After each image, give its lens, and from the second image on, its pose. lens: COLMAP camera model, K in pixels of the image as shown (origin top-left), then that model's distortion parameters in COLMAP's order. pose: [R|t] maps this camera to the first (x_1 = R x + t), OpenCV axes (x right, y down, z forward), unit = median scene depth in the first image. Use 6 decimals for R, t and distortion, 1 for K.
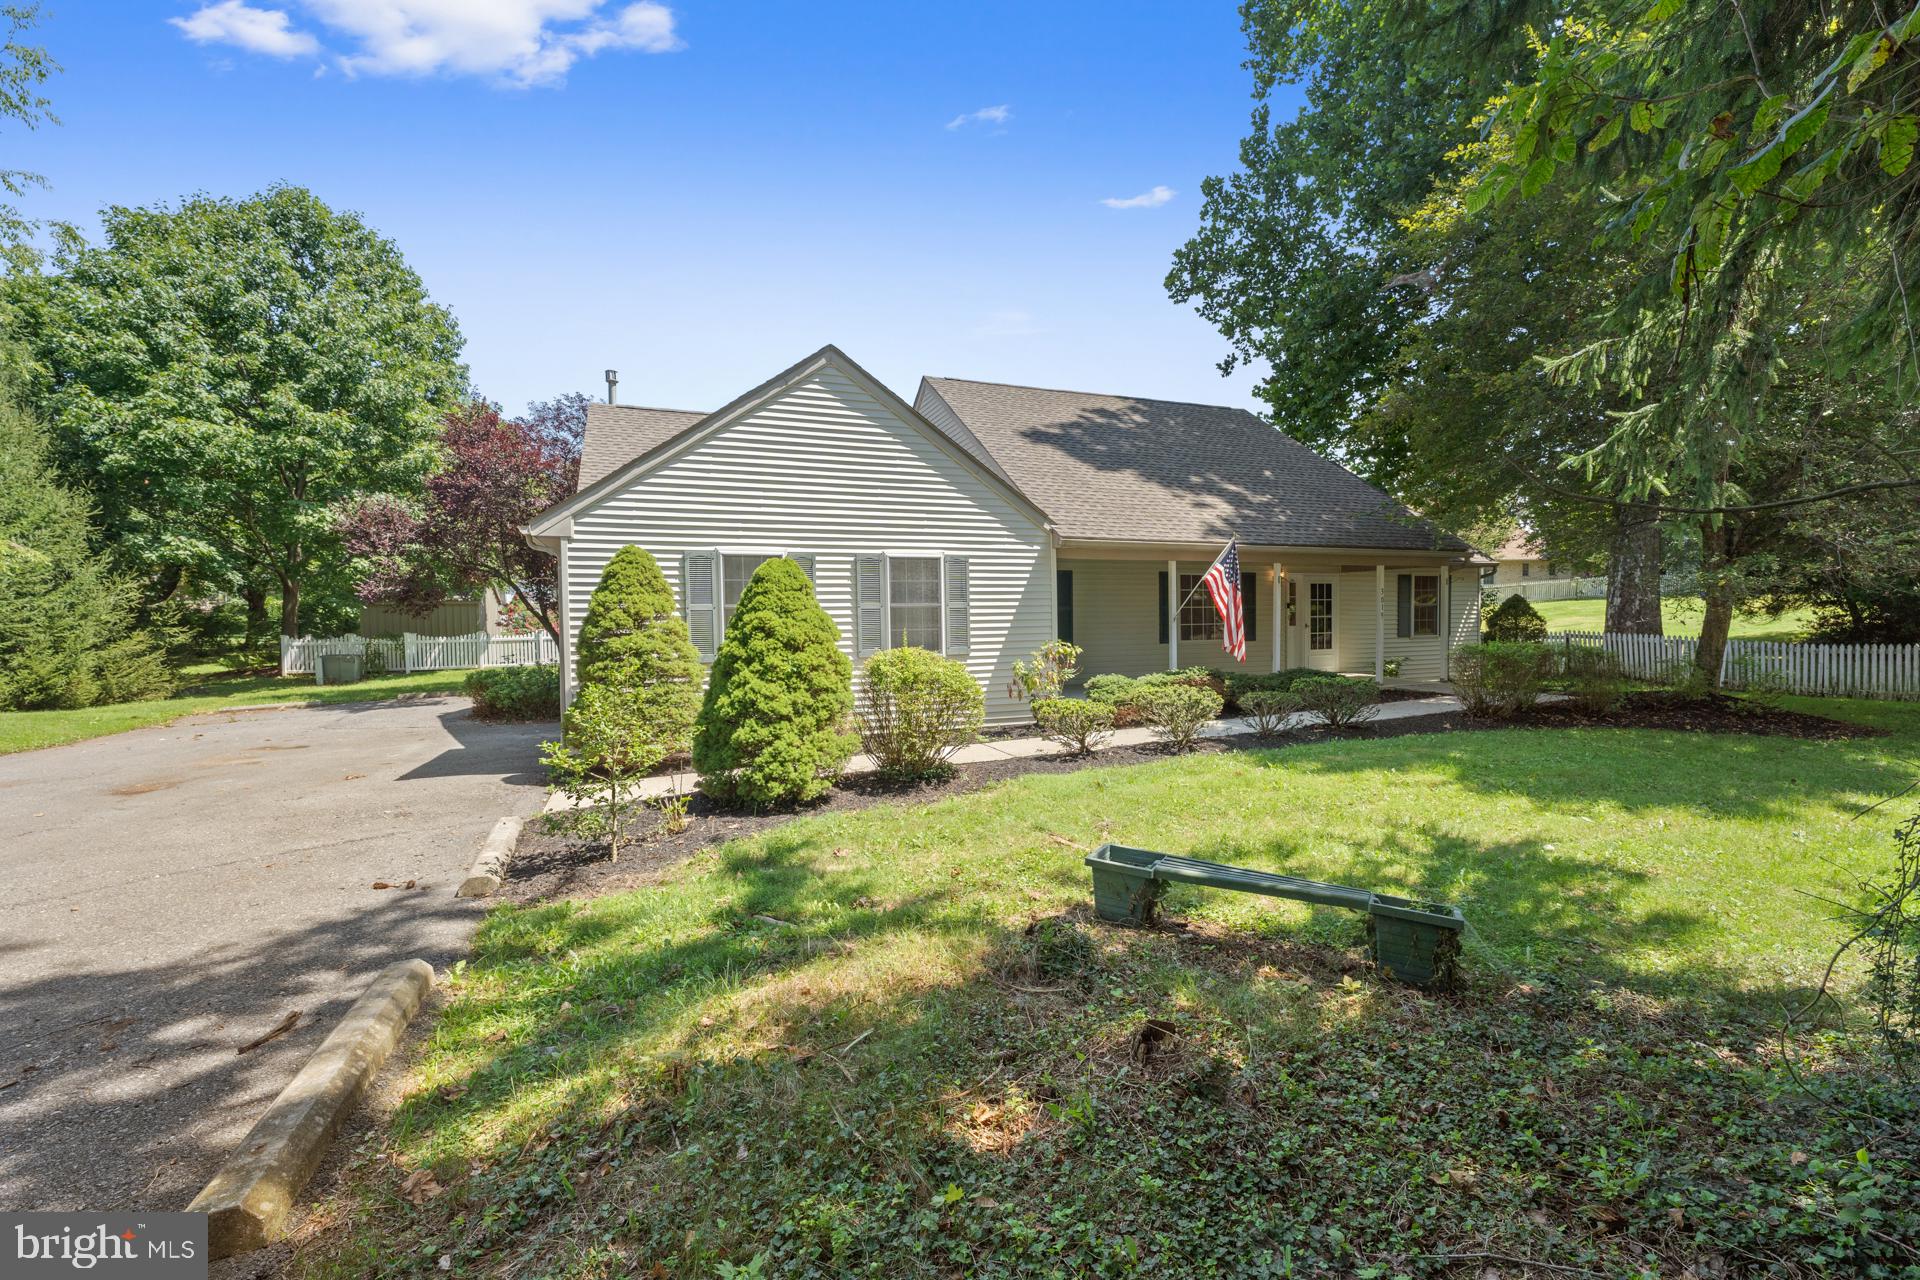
lens RADIAL K [[820.7, 0, 960.0], [0, 820.7, 640.0], [0, 0, 1]] dist [0.001412, 0.000069]
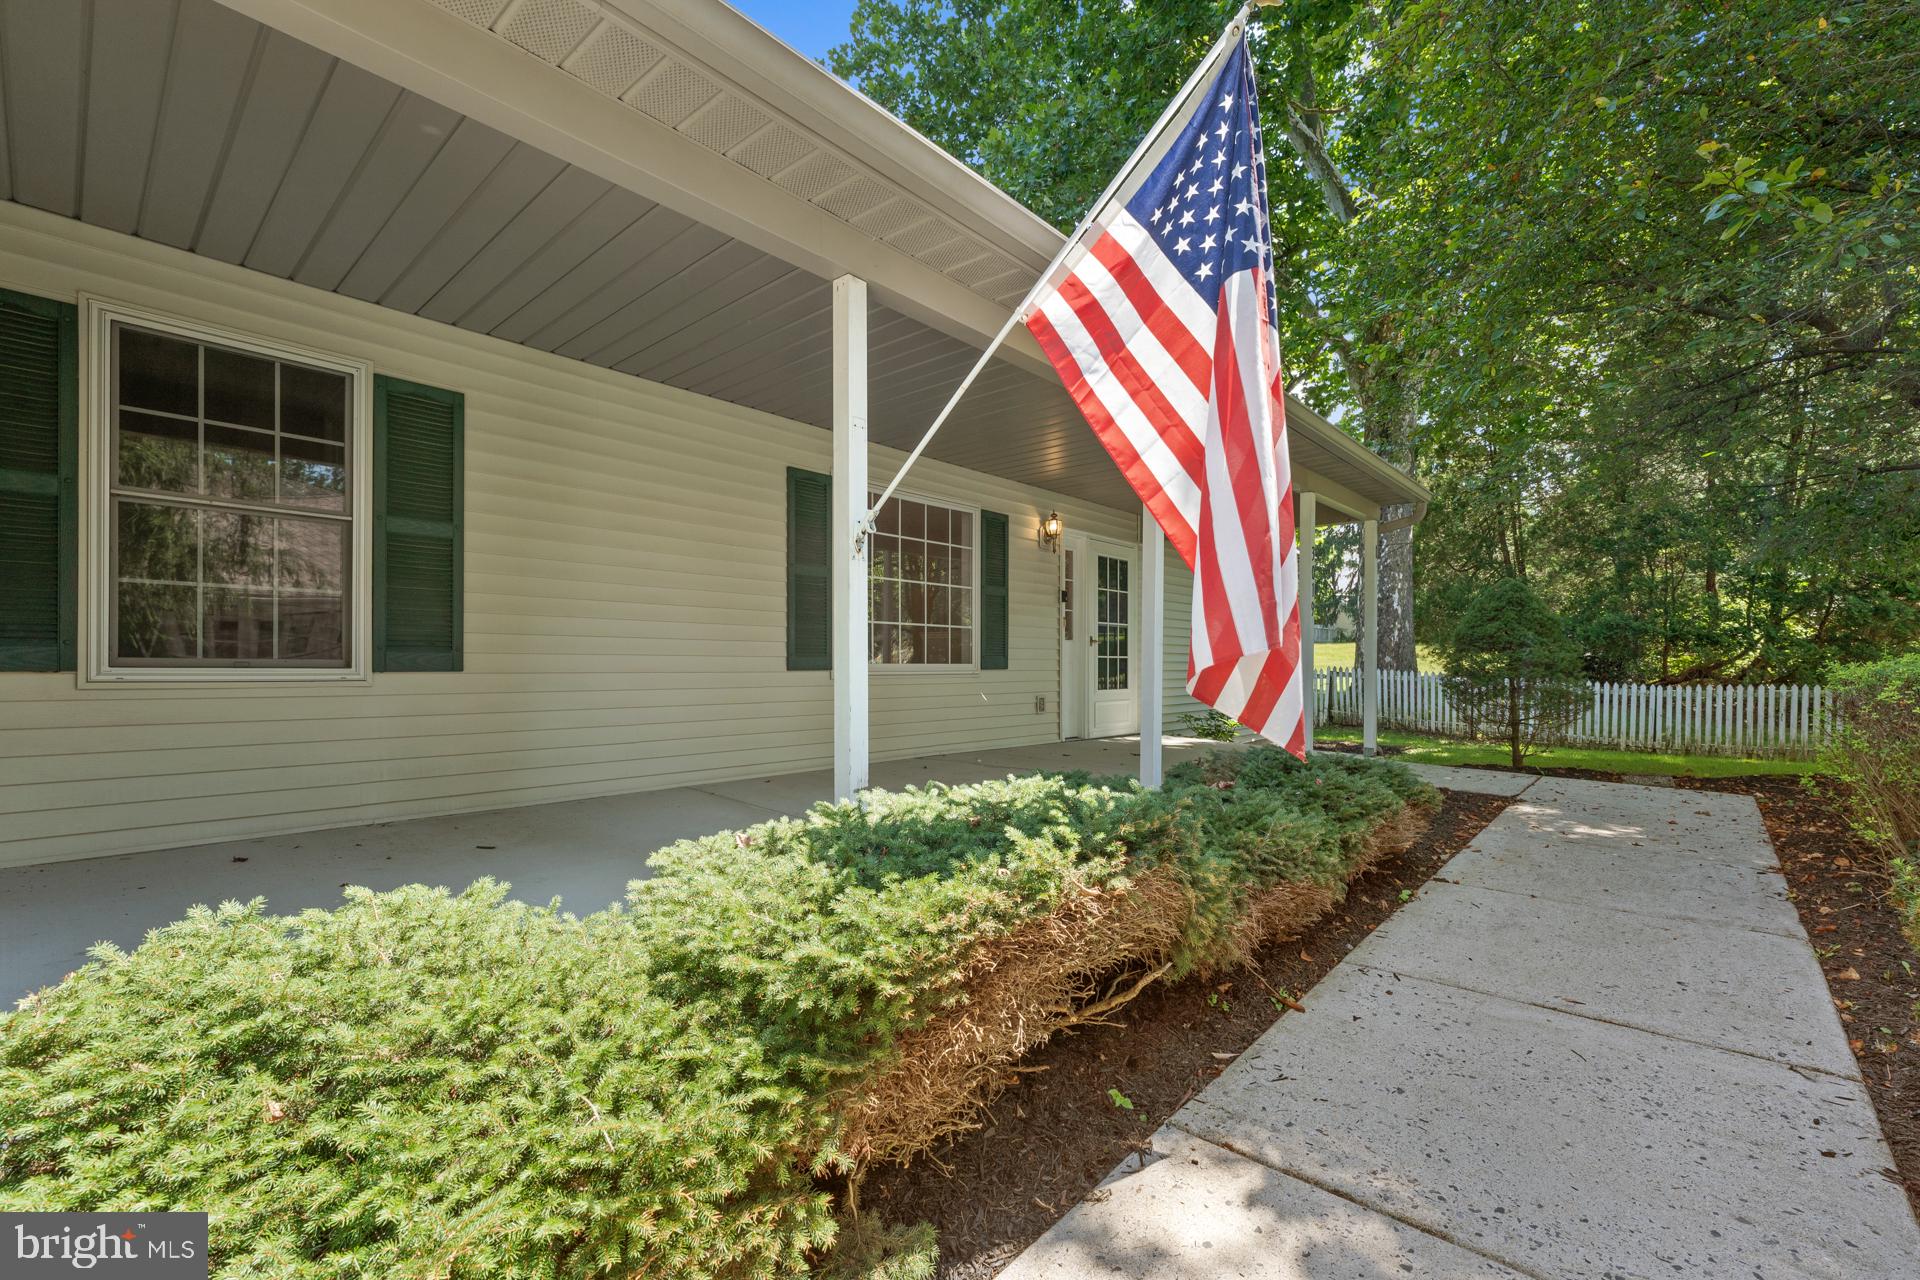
lens RADIAL K [[820.7, 0, 960.0], [0, 820.7, 640.0], [0, 0, 1]] dist [0.001412, 0.000069]
pose [[0.907803, 0.028141, 0.418451, 0.145336], [-0.008994, 0.998823, -0.047659, 0.006464], [-0.419299, 0.039501, 0.906988, 0.586642]]
